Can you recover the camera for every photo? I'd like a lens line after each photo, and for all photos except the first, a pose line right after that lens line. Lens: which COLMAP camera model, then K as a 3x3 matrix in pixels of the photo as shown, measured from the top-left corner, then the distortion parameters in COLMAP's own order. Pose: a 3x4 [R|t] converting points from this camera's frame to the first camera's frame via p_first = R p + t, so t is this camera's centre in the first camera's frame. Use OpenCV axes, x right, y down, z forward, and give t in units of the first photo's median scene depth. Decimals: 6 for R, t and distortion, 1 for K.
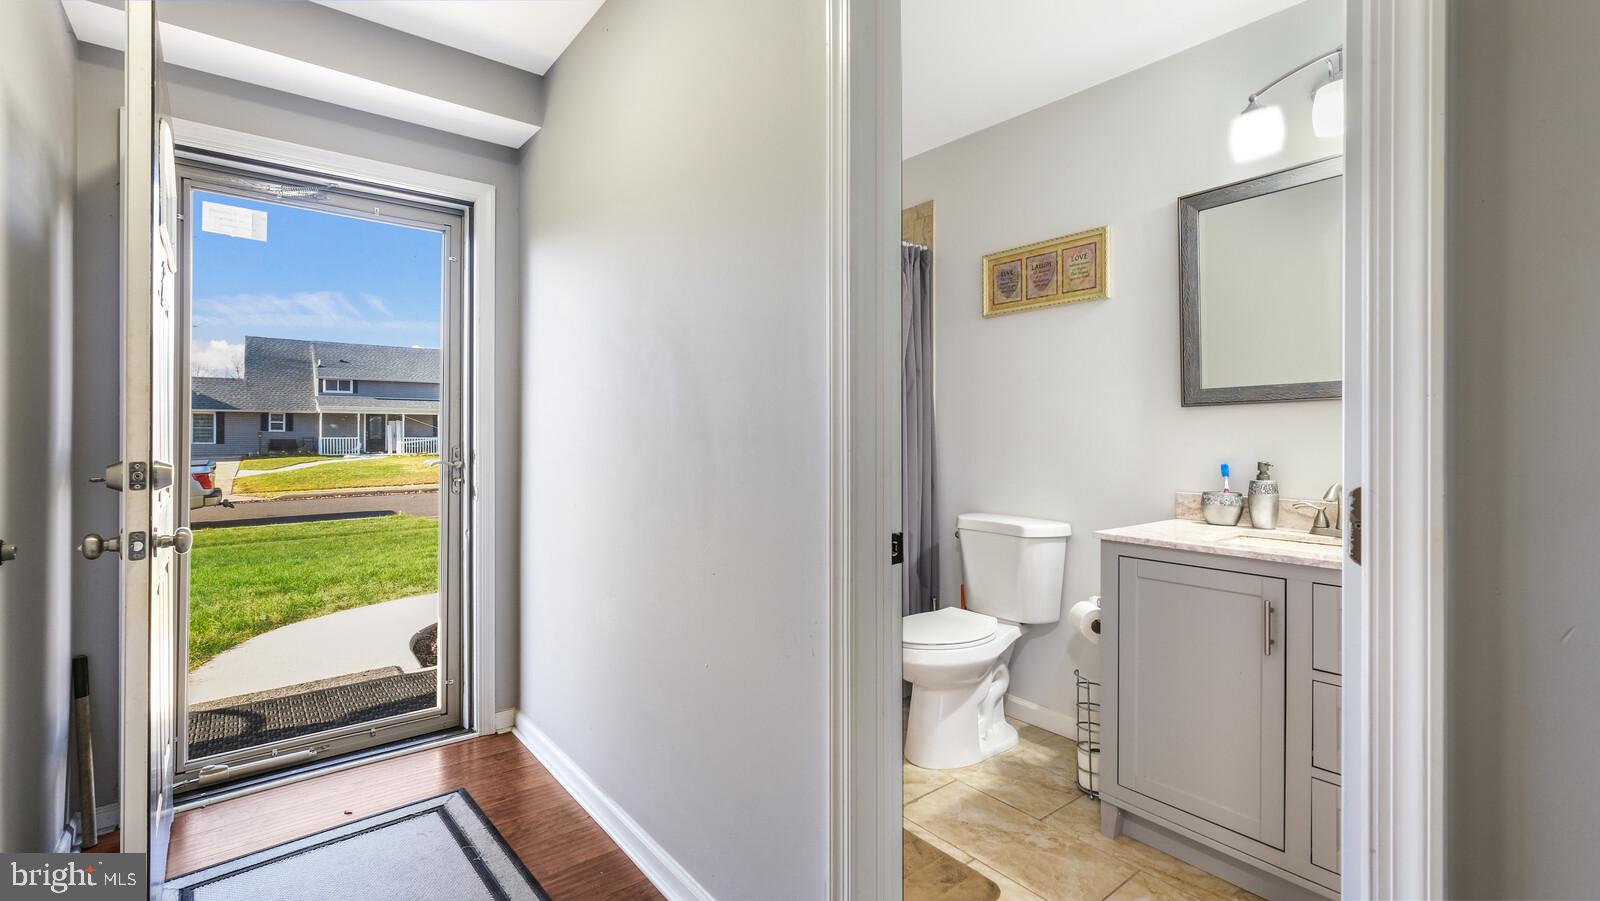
lens RADIAL K [[699.4, 0, 797.4], [0, 699.4, 434.7], [0, 0, 1]] dist [0.006199, 0.001836]
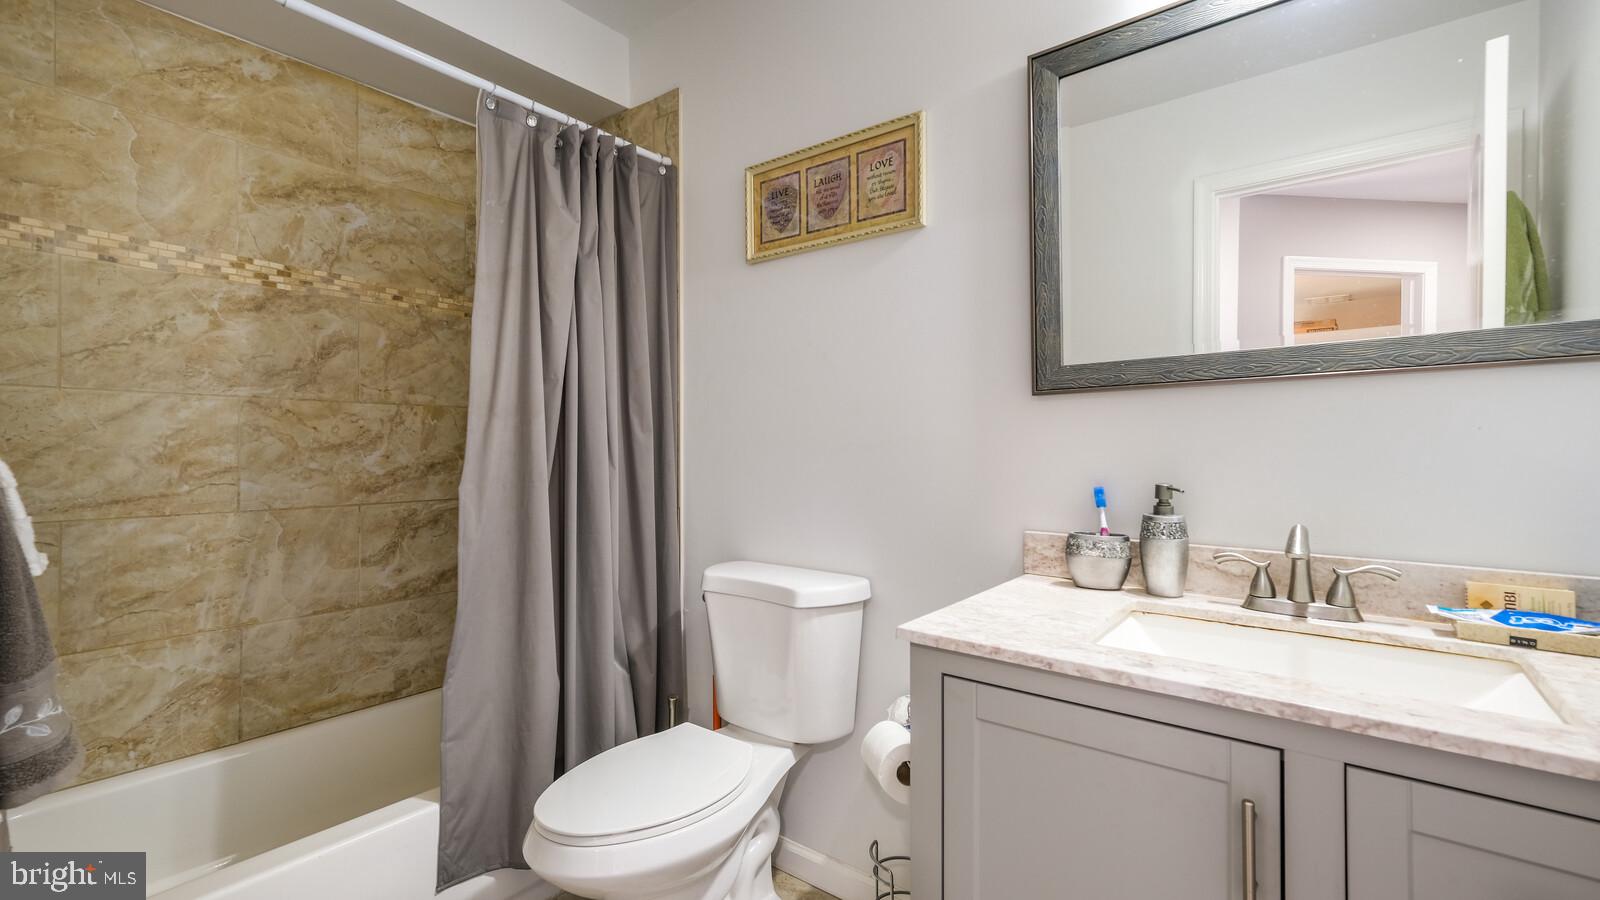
lens RADIAL K [[699.4, 0, 797.6], [0, 699.4, 451.5], [0, 0, 1]] dist [0.006199, 0.001836]
pose [[0.971757, -0.006654, 0.235889, 0.181188], [0.004063, 0.999926, 0.011468, 0.002337], [-0.235948, -0.010185, 0.971712, 0.406841]]
